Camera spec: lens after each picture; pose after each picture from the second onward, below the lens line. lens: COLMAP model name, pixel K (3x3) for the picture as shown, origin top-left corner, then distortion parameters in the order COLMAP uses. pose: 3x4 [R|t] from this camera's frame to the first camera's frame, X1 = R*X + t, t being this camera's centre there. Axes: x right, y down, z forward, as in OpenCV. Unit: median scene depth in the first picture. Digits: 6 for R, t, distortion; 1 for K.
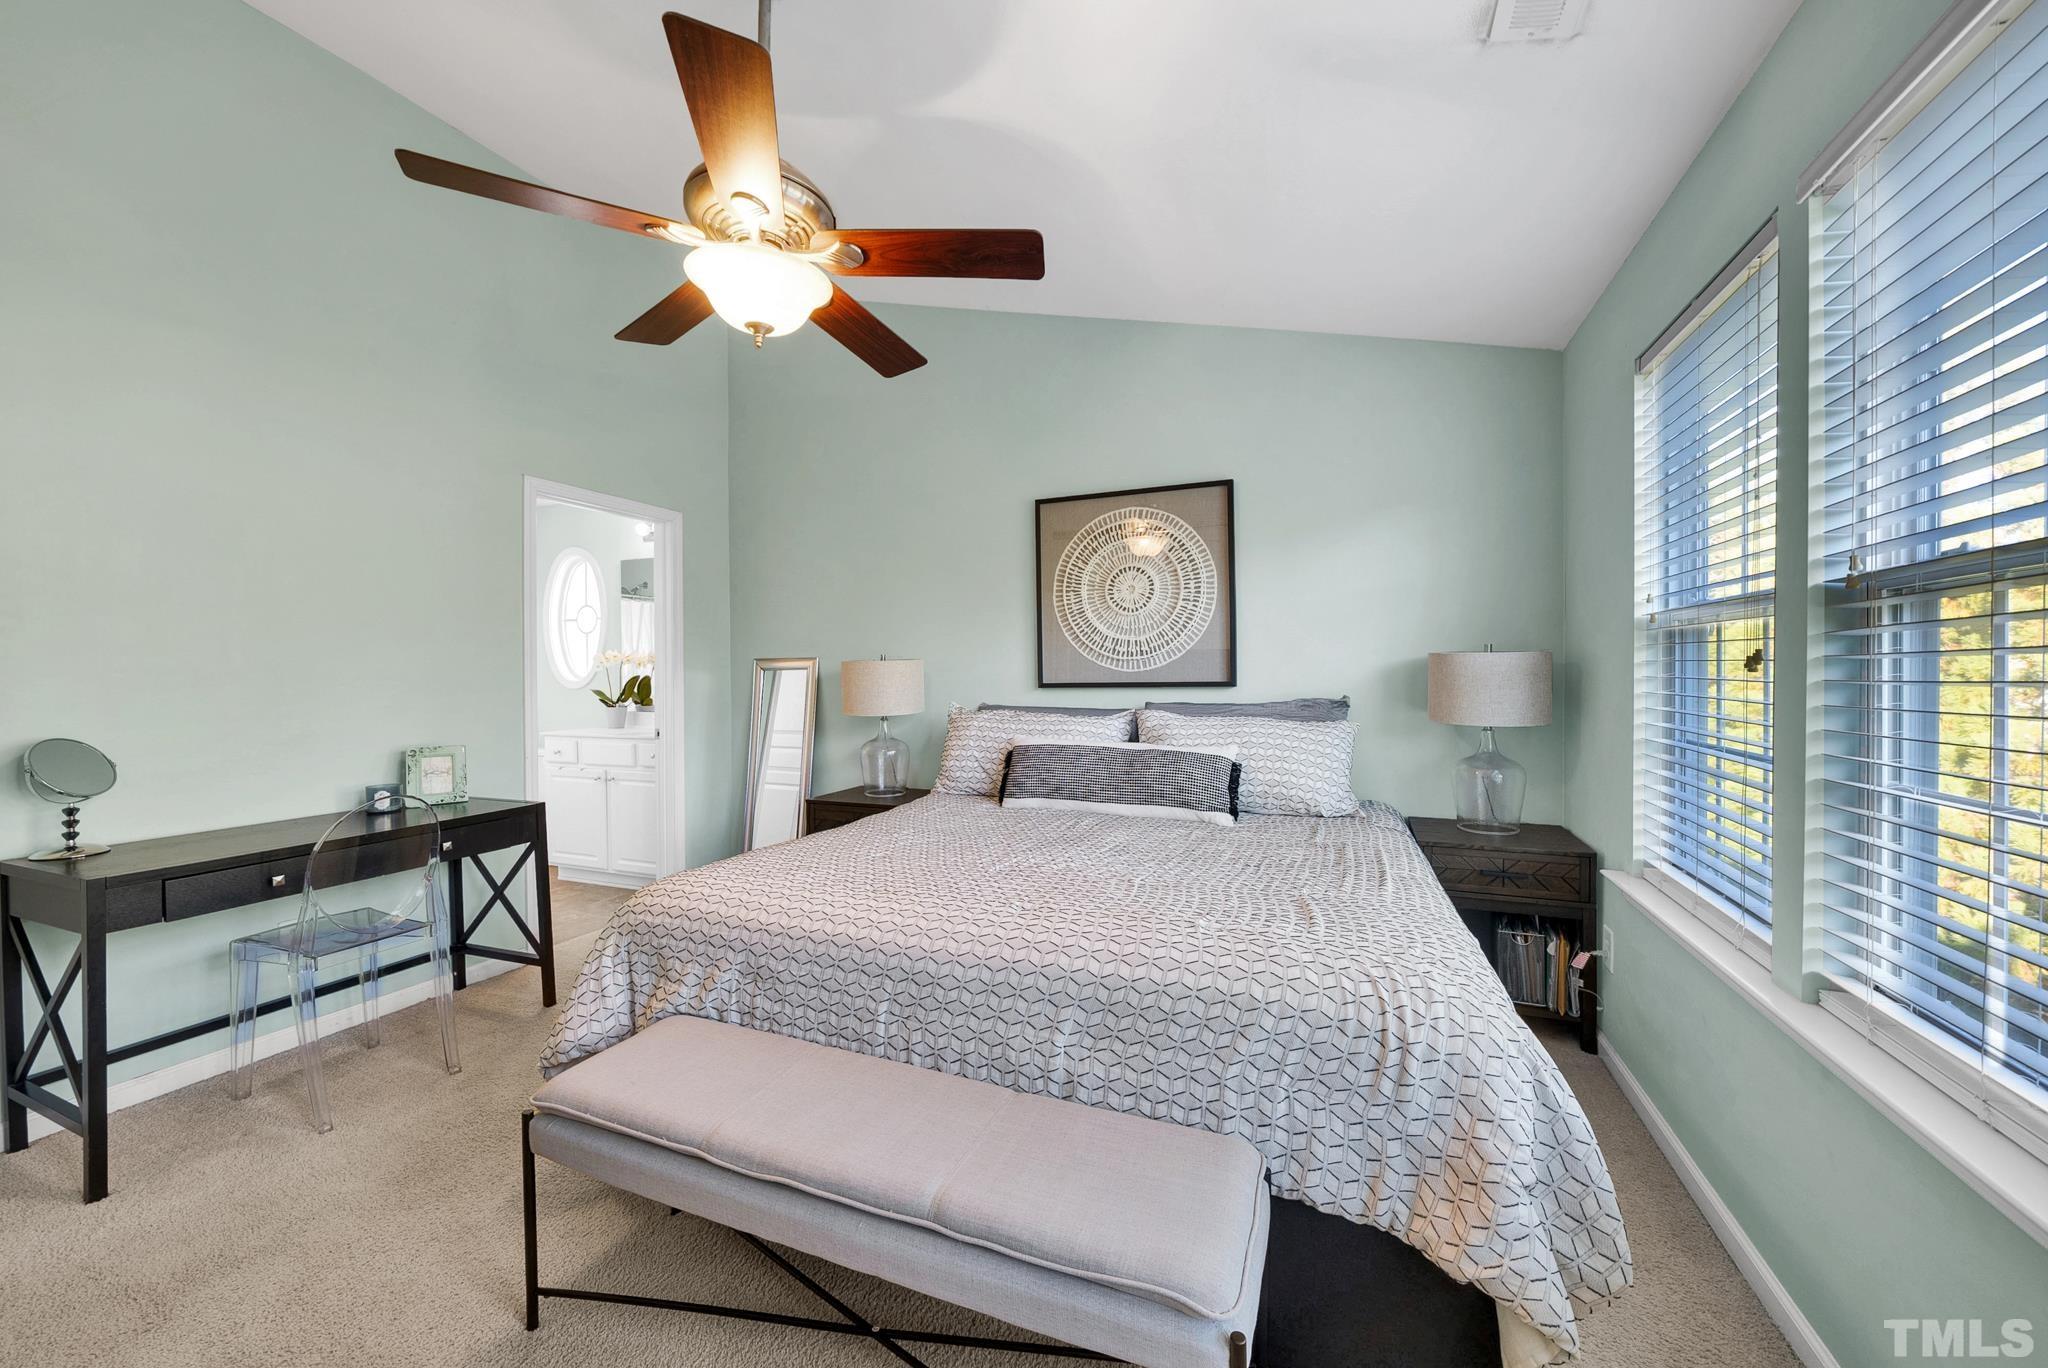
lens RADIAL K [[798.2, 0, 992.8], [0, 798.2, 687.8], [0, 0, 1]] dist [-0.004202, -0.000077]
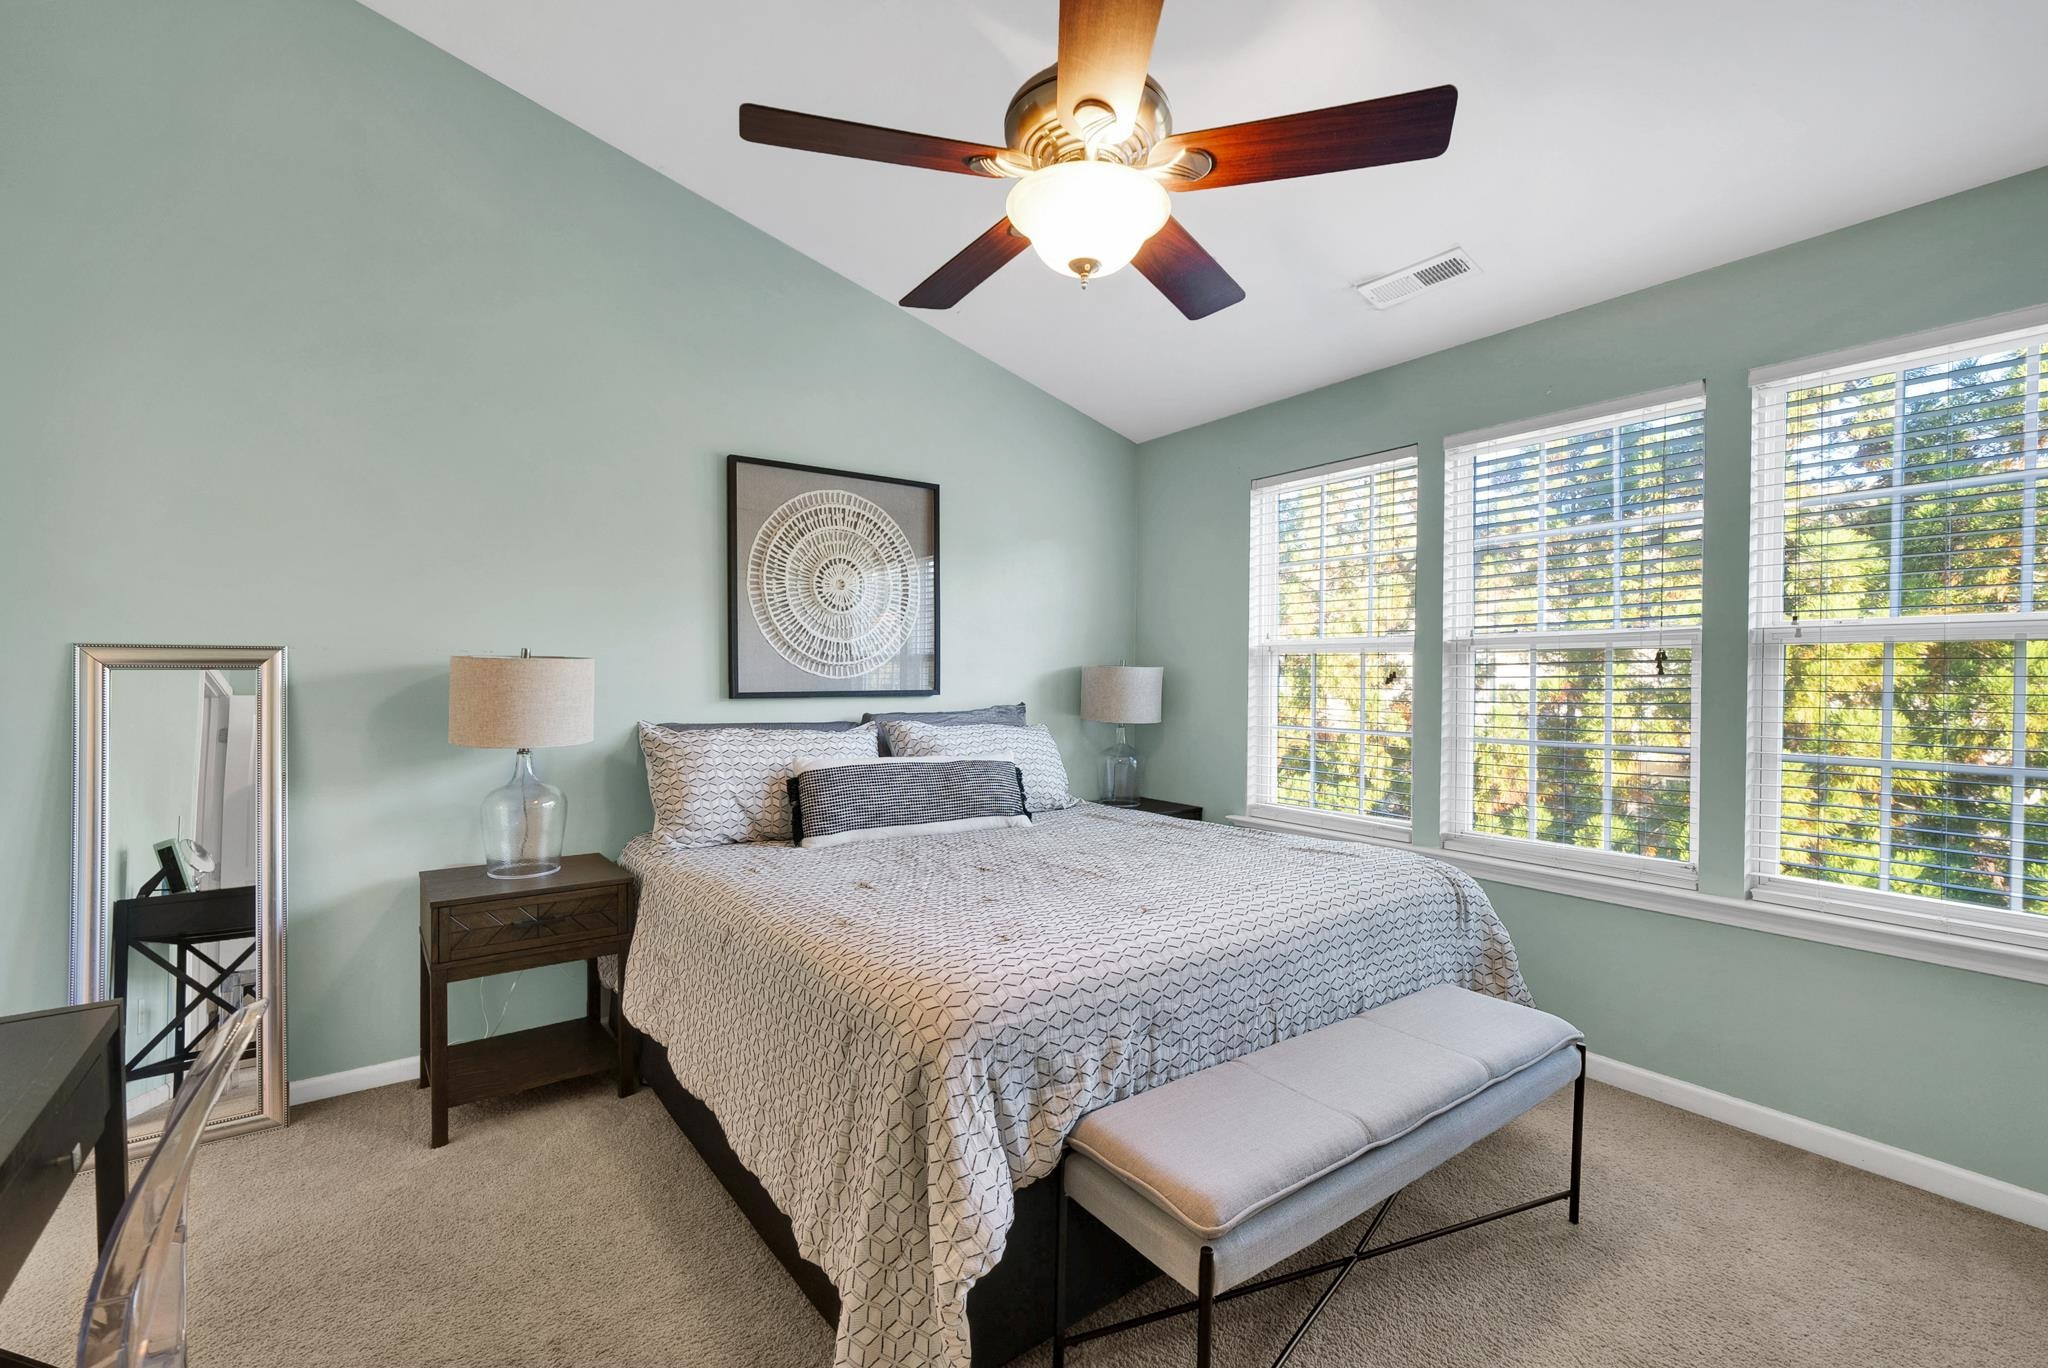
lens RADIAL K [[914.5, 0, 1126.9], [0, 914.5, 683.9], [0, 0, 1]] dist [-0.004869, -0.000444]
pose [[0.456394, 0.000021, 0.889778, -0.696318], [0.008452, 0.999955, -0.004360, -0.008907], [-0.889738, 0.009510, 0.456373, 0.321119]]
